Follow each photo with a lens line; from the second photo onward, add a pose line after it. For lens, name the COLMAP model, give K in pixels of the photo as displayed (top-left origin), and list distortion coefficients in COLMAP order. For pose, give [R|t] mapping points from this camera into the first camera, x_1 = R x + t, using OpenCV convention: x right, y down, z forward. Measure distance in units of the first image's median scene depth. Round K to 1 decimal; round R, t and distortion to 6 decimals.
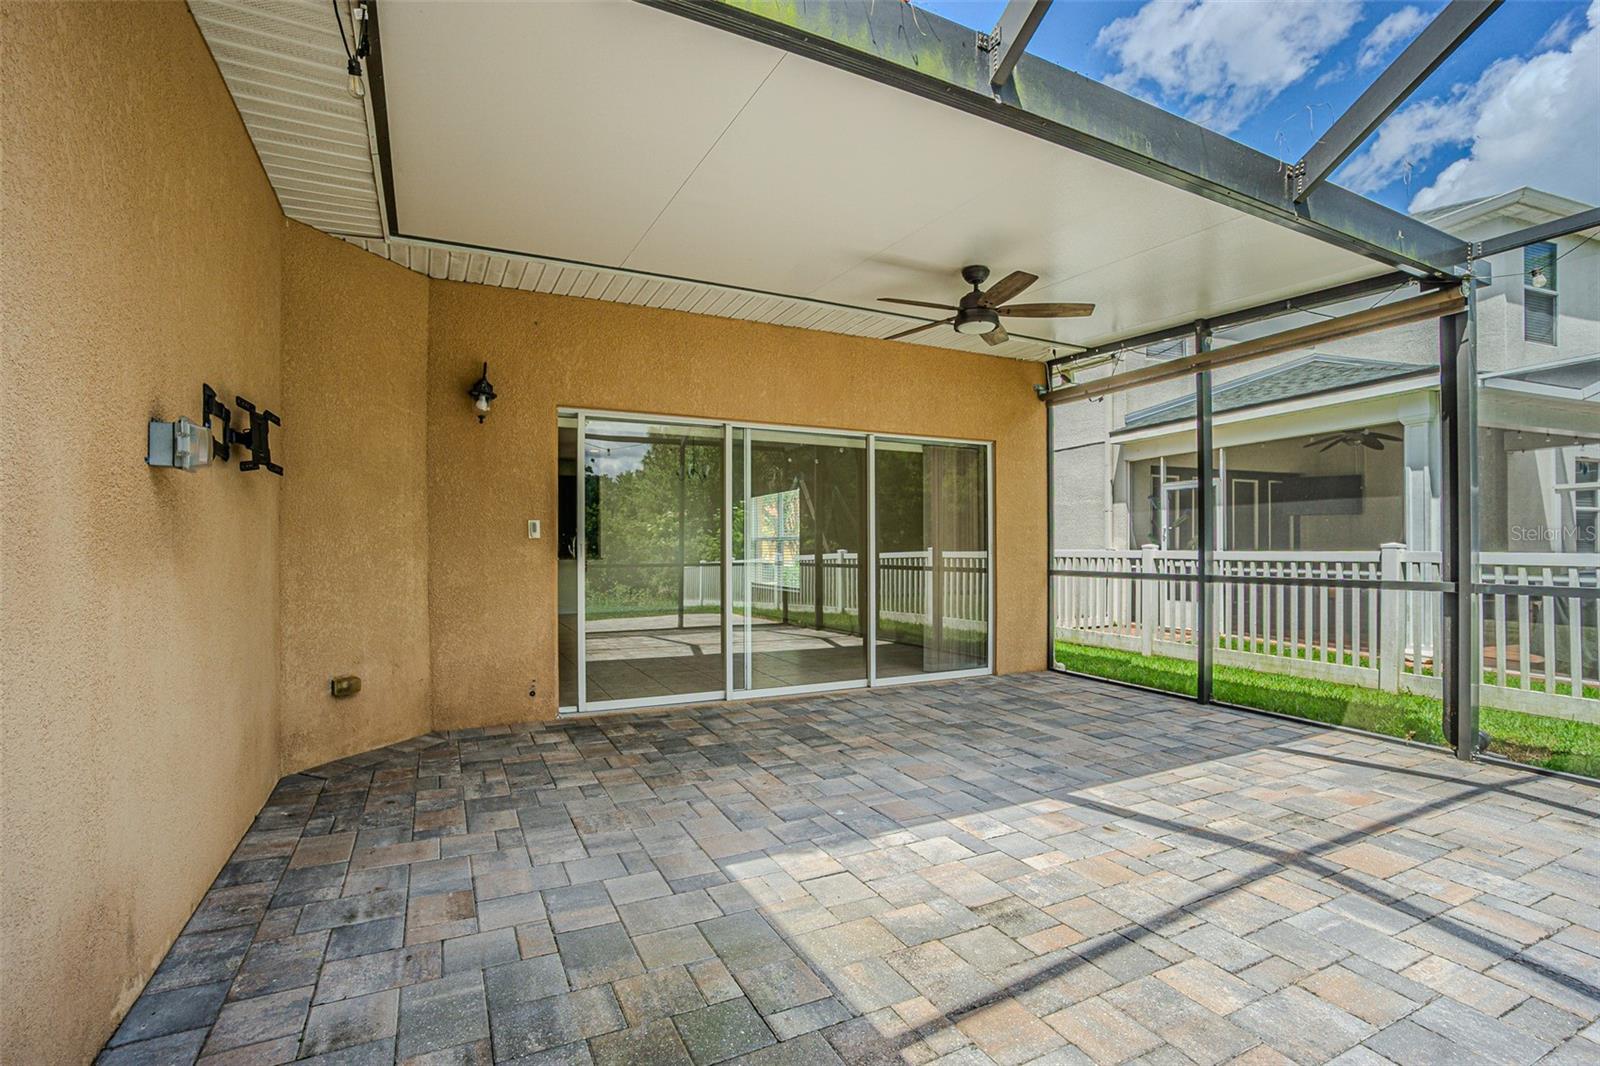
lens RADIAL K [[695.7, 0, 798.3], [0, 695.7, 546.2], [0, 0, 1]] dist [-0.001573, 0.001569]
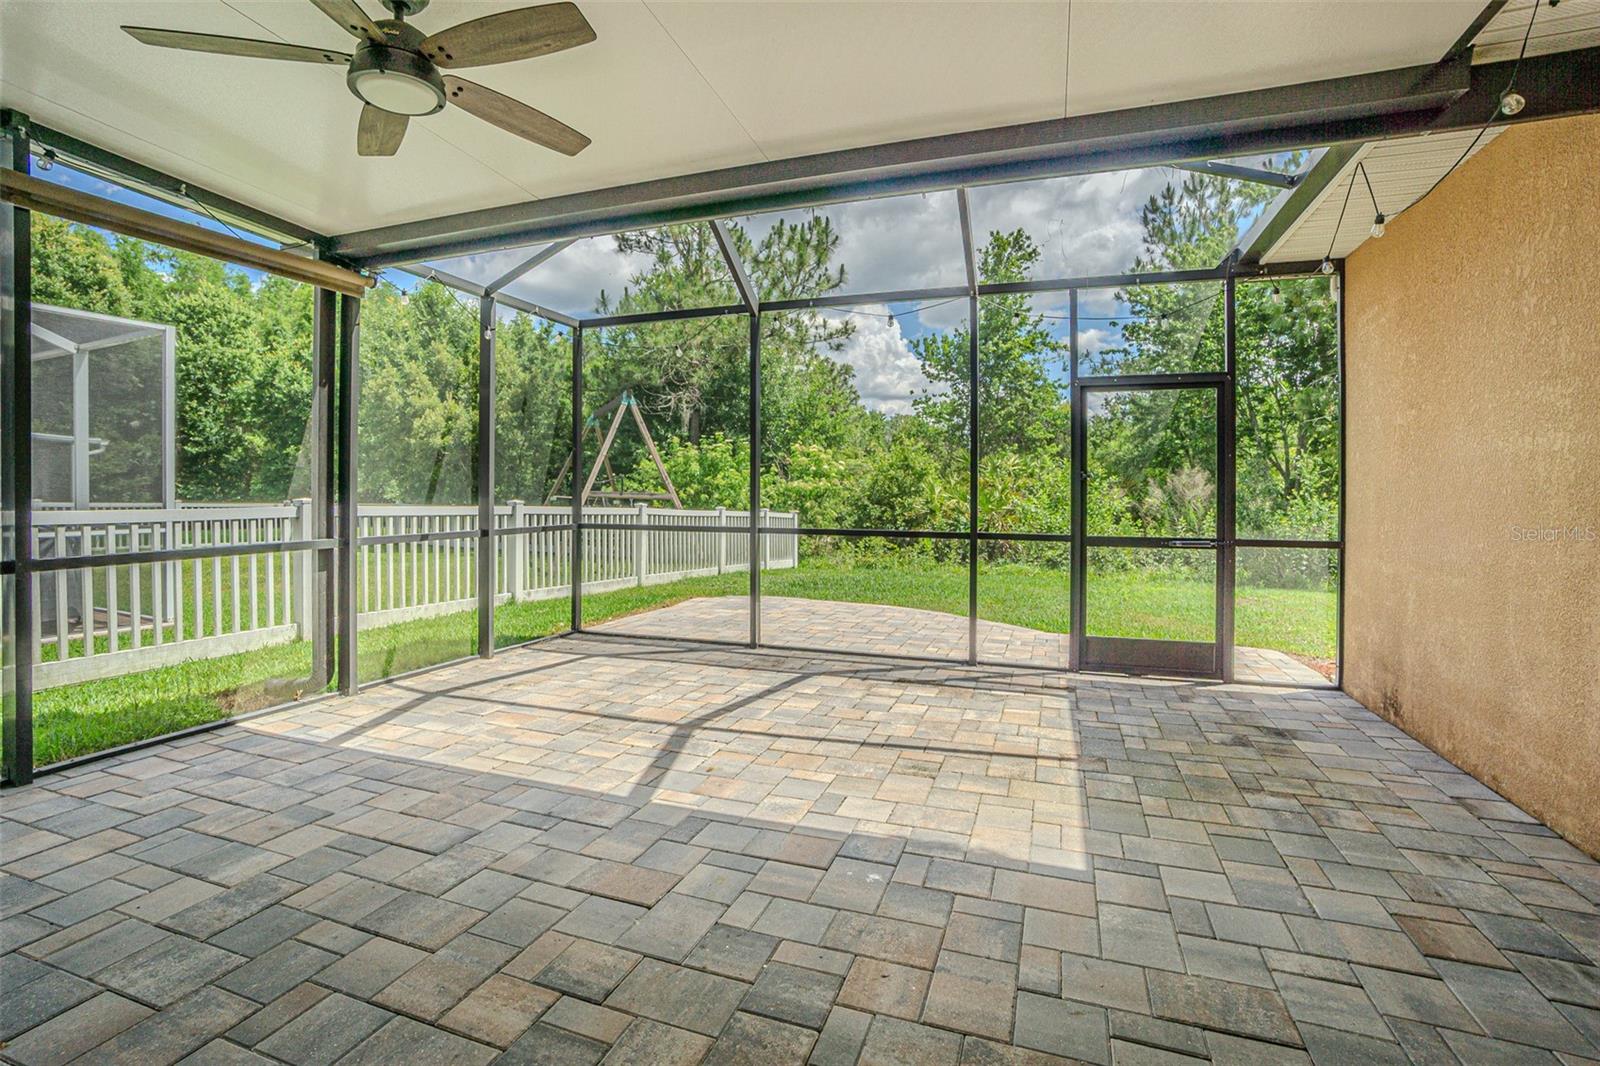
lens RADIAL K [[695.7, 0, 808.4], [0, 695.7, 499.2], [0, 0, 1]] dist [-0.001573, 0.001569]
pose [[-0.671380, -0.010045, 0.741045, -0.480061], [-0.013495, 0.999908, 0.001327, -0.018323], [-0.740990, -0.009109, -0.671454, 1.709794]]
